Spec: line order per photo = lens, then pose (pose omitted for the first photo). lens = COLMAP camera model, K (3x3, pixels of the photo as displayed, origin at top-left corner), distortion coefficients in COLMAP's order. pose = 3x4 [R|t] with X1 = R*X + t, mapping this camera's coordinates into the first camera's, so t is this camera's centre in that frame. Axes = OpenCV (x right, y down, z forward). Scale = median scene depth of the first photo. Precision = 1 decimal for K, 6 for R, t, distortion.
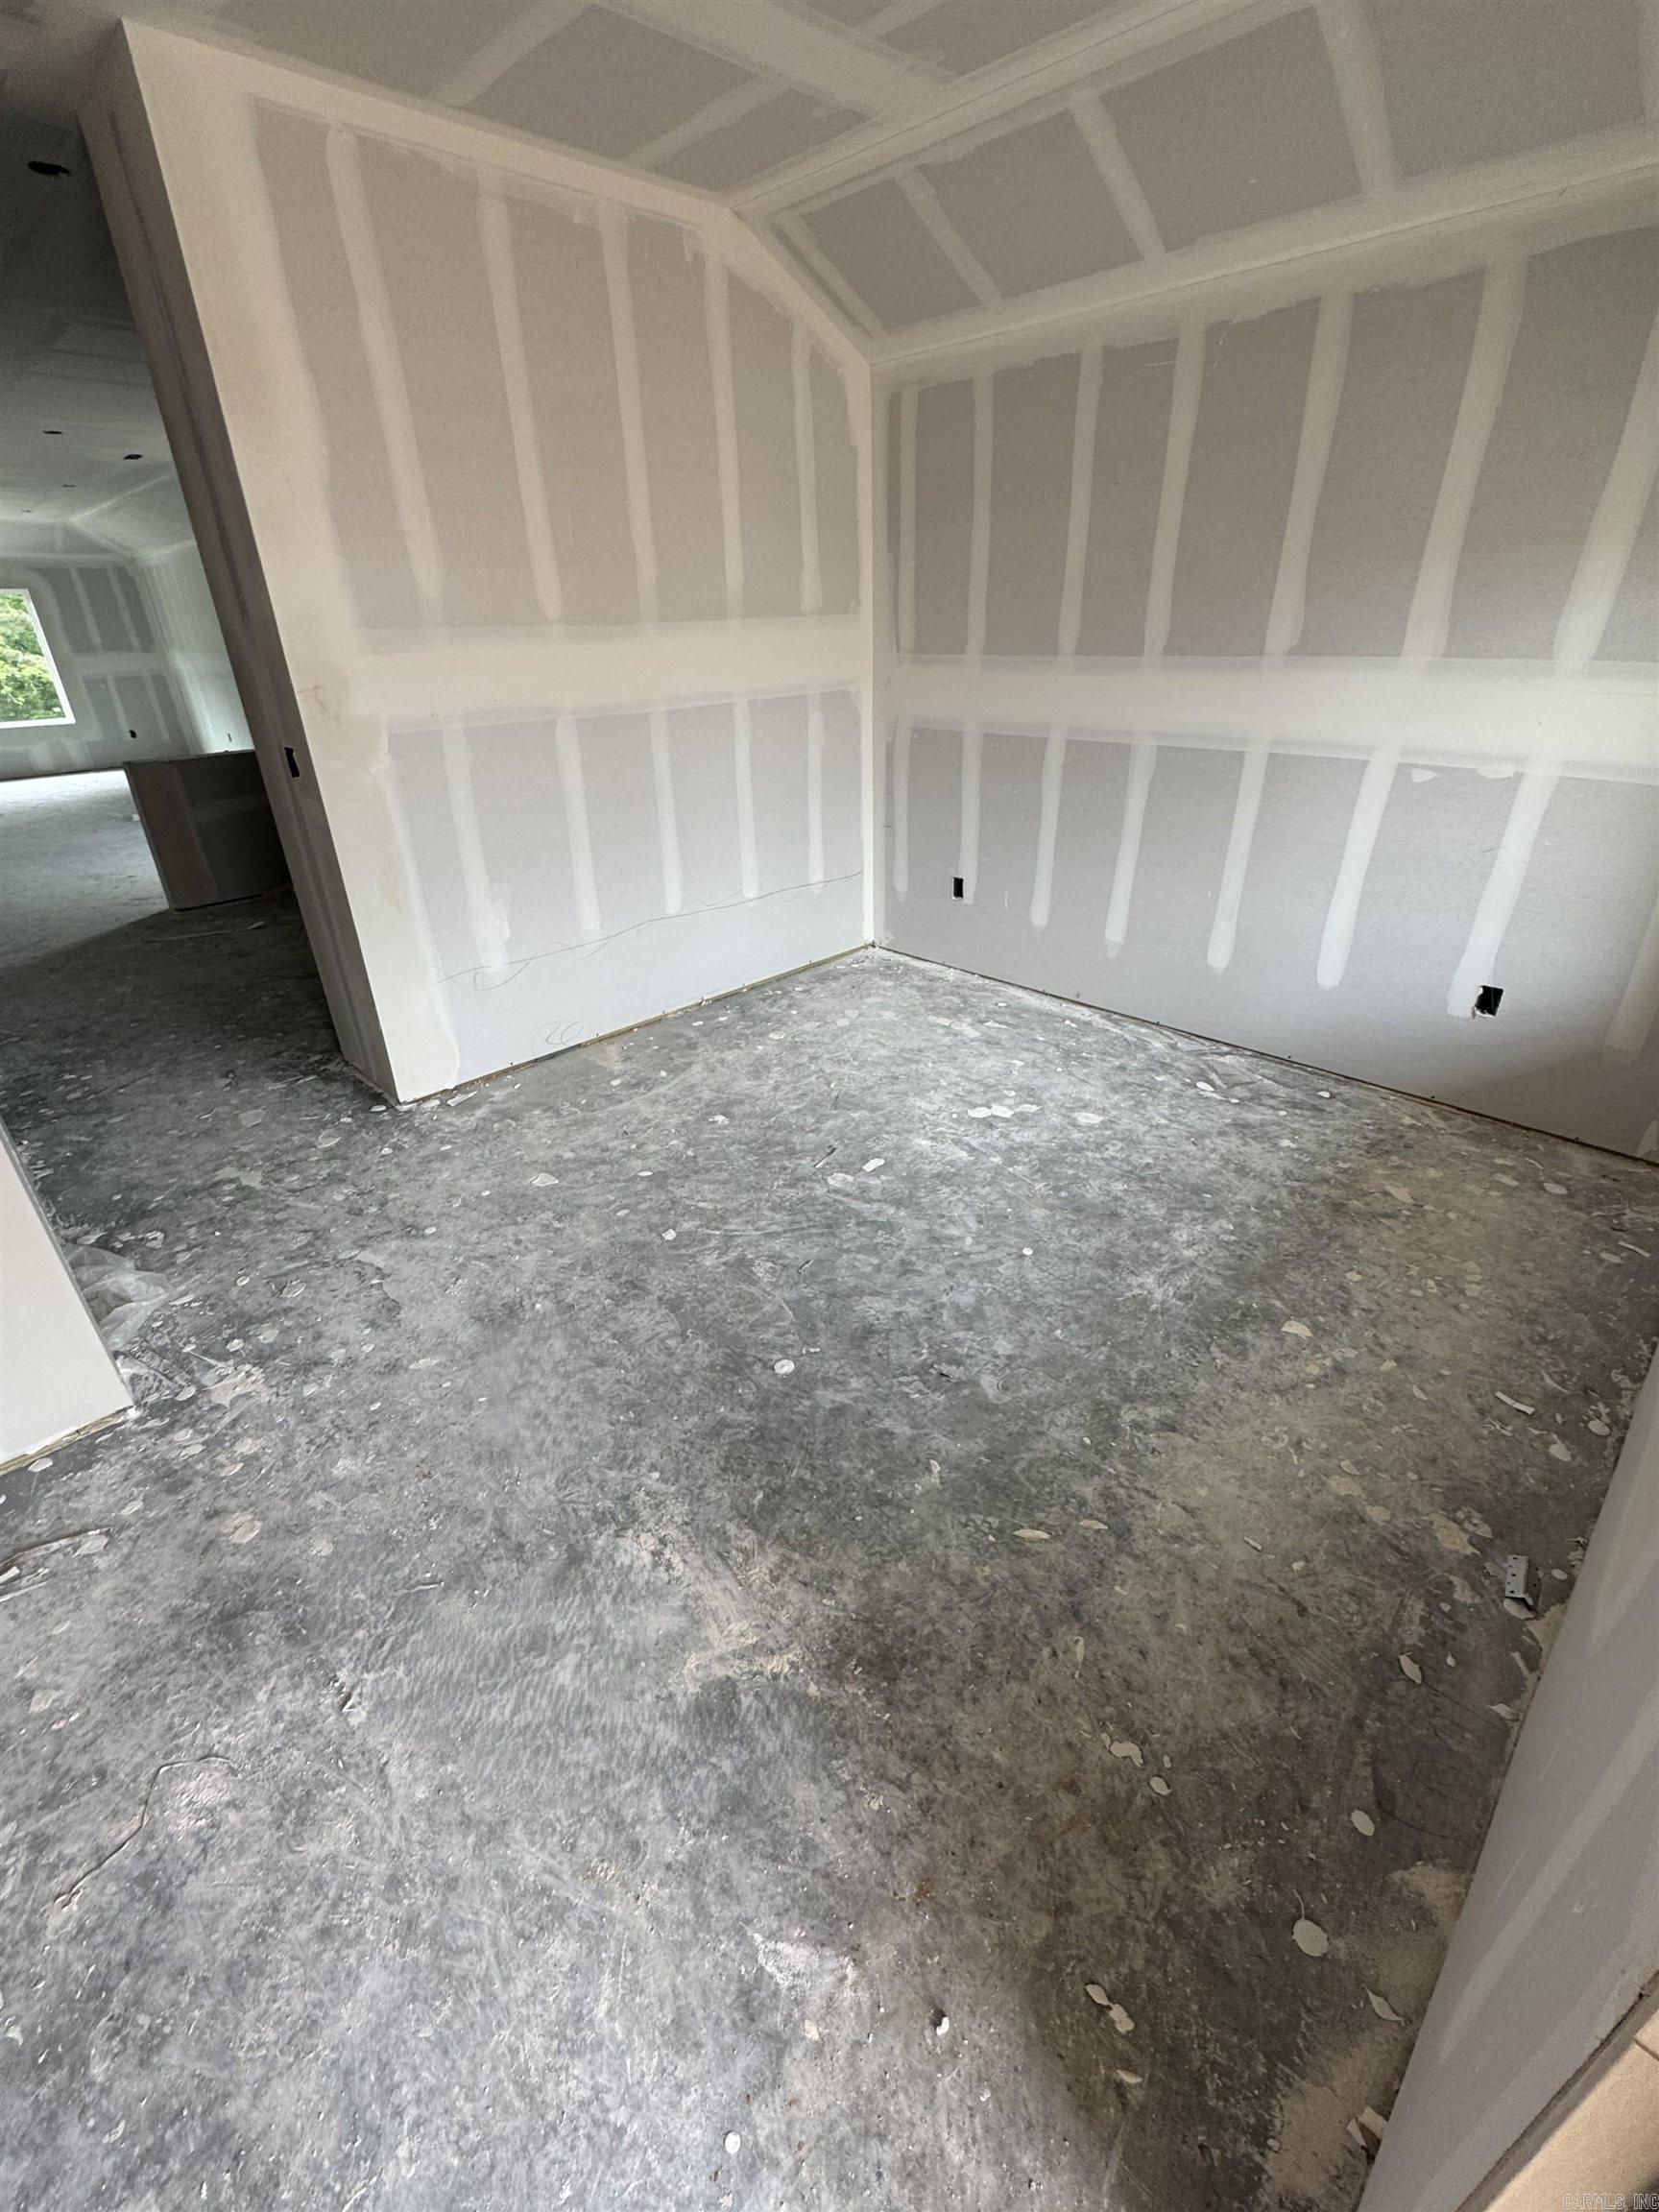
lens RADIAL K [[921.4, 0, 829.5], [0, 921.4, 1106.0], [0, 0, 1]] dist [-0.000770, -0.000054]
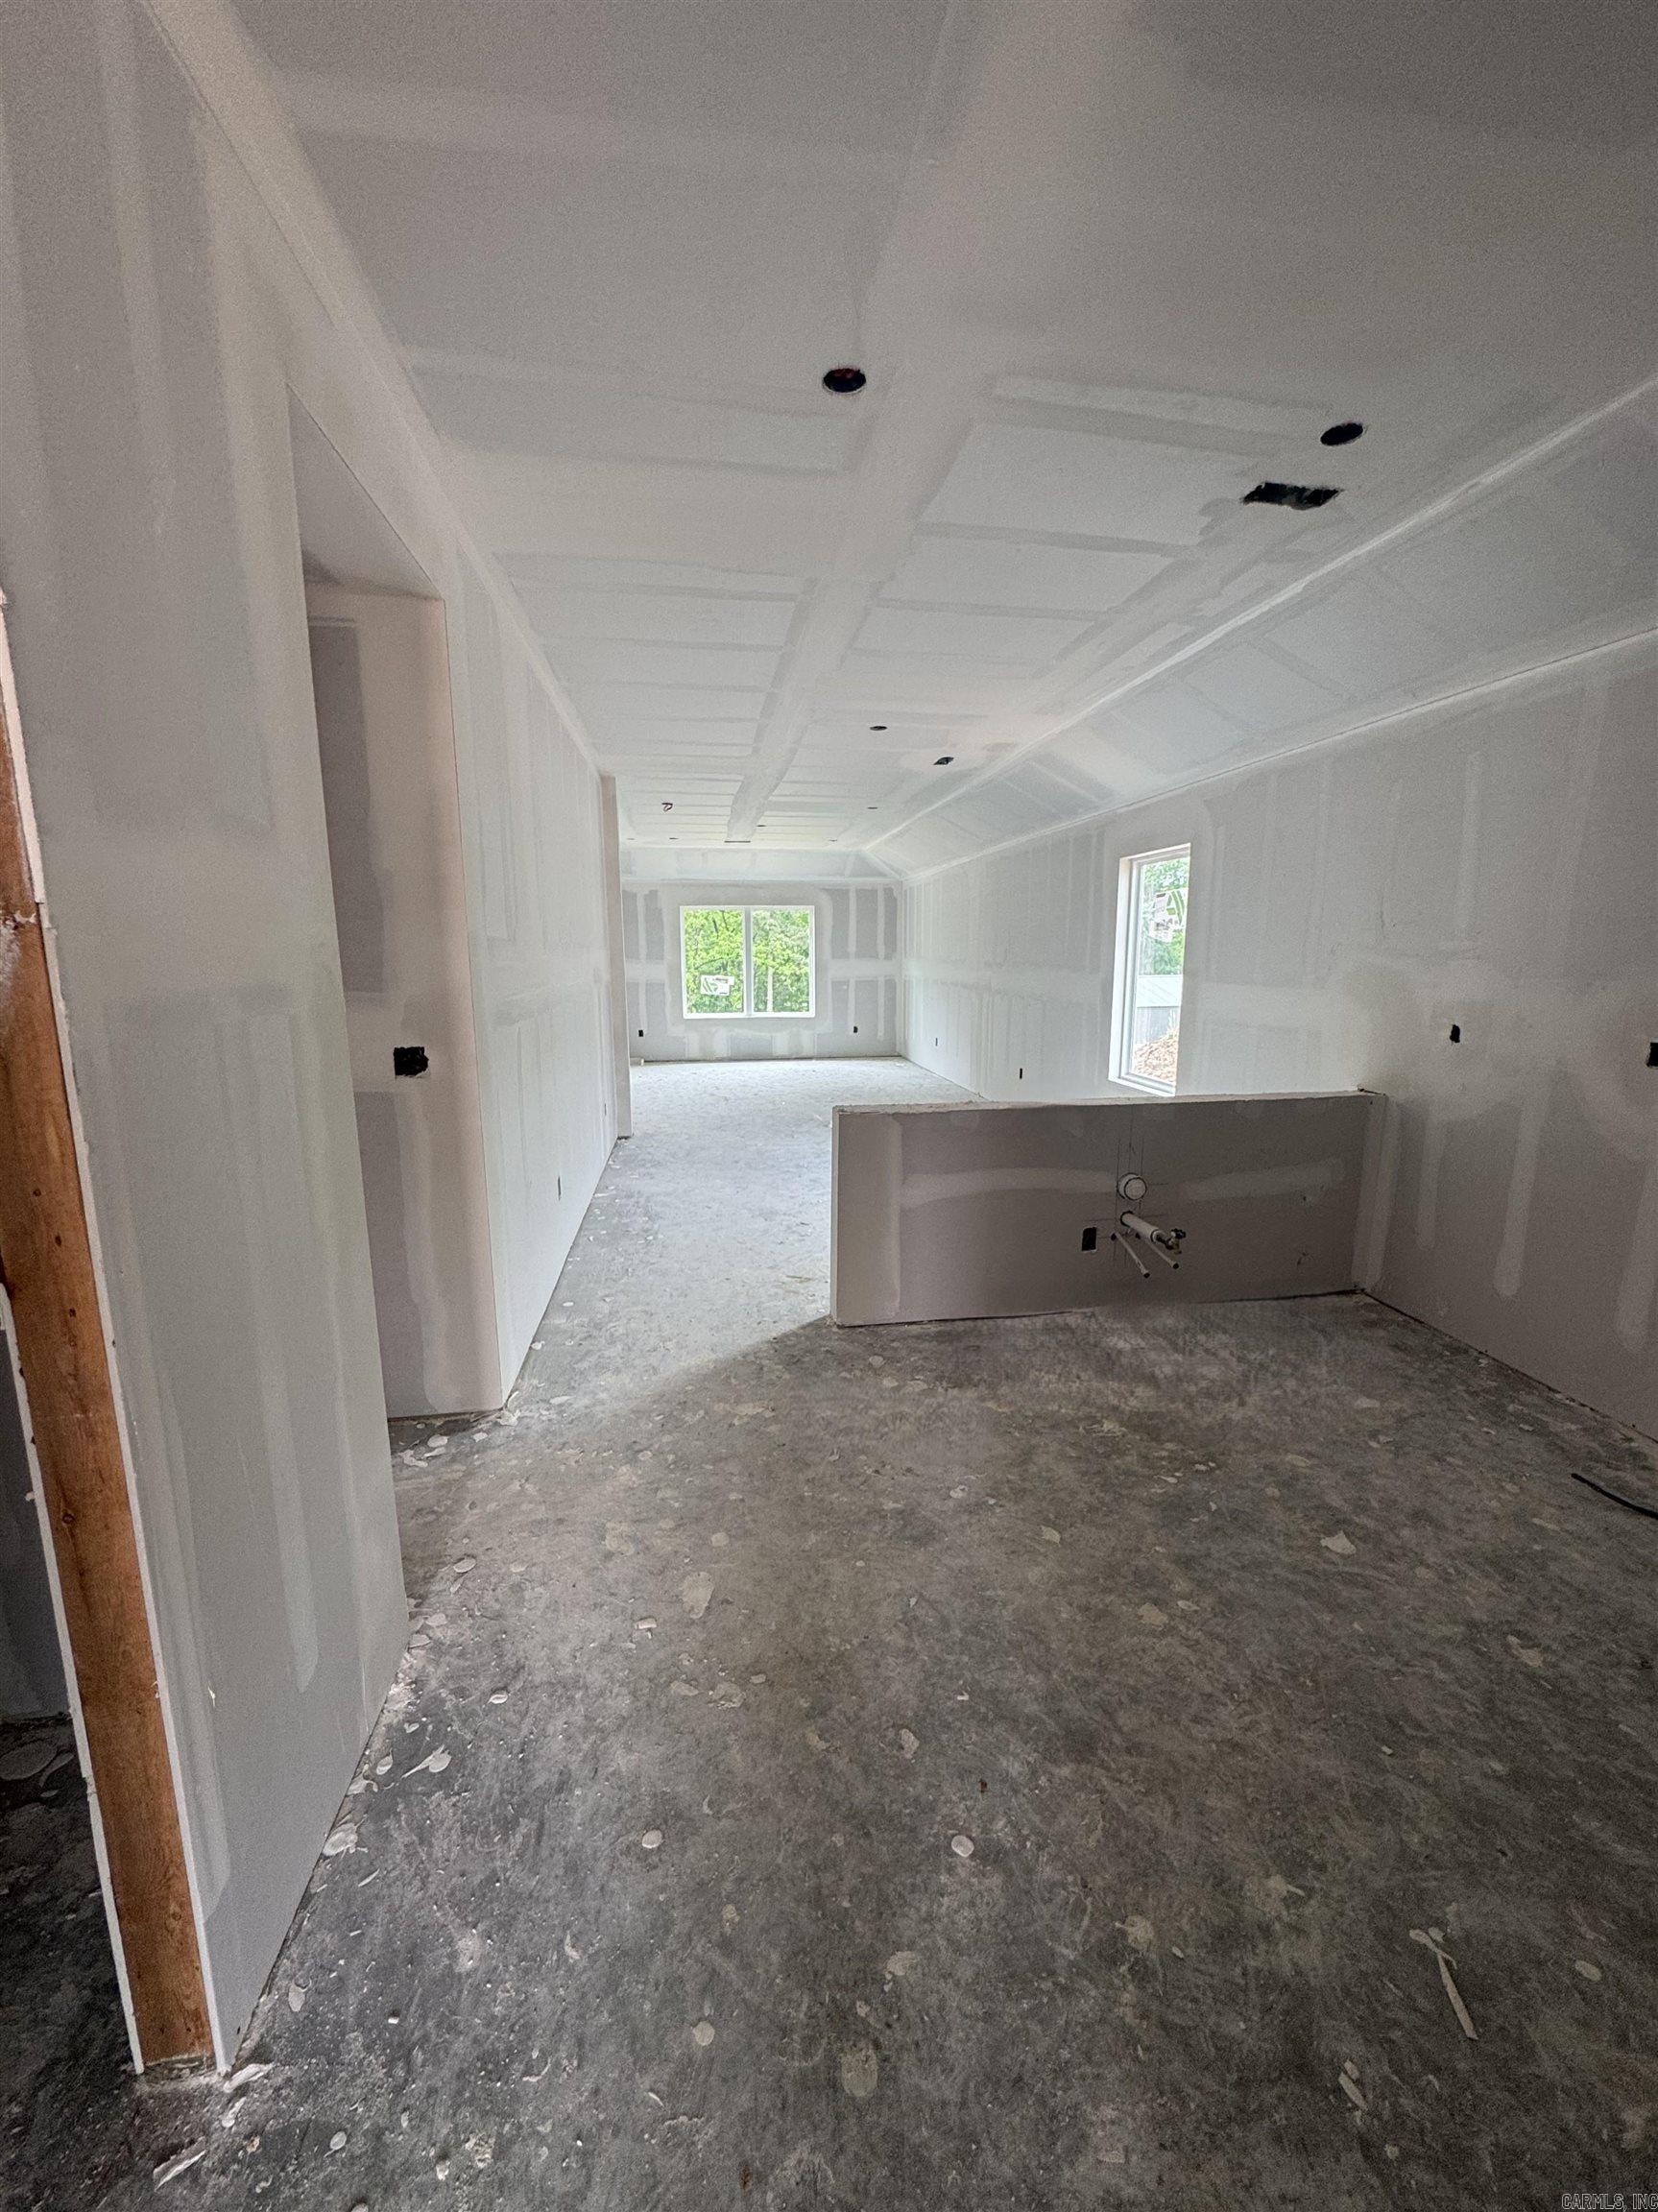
lens RADIAL K [[921.4, 0, 829.0], [0, 921.4, 1106.0], [0, 0, 1]] dist [-0.000770, -0.000054]
pose [[0.800579, 0.113112, -0.588454, -0.171102], [-0.285796, 0.935210, -0.209054, -0.105211], [0.526682, 0.335542, 0.781037, 0.215760]]
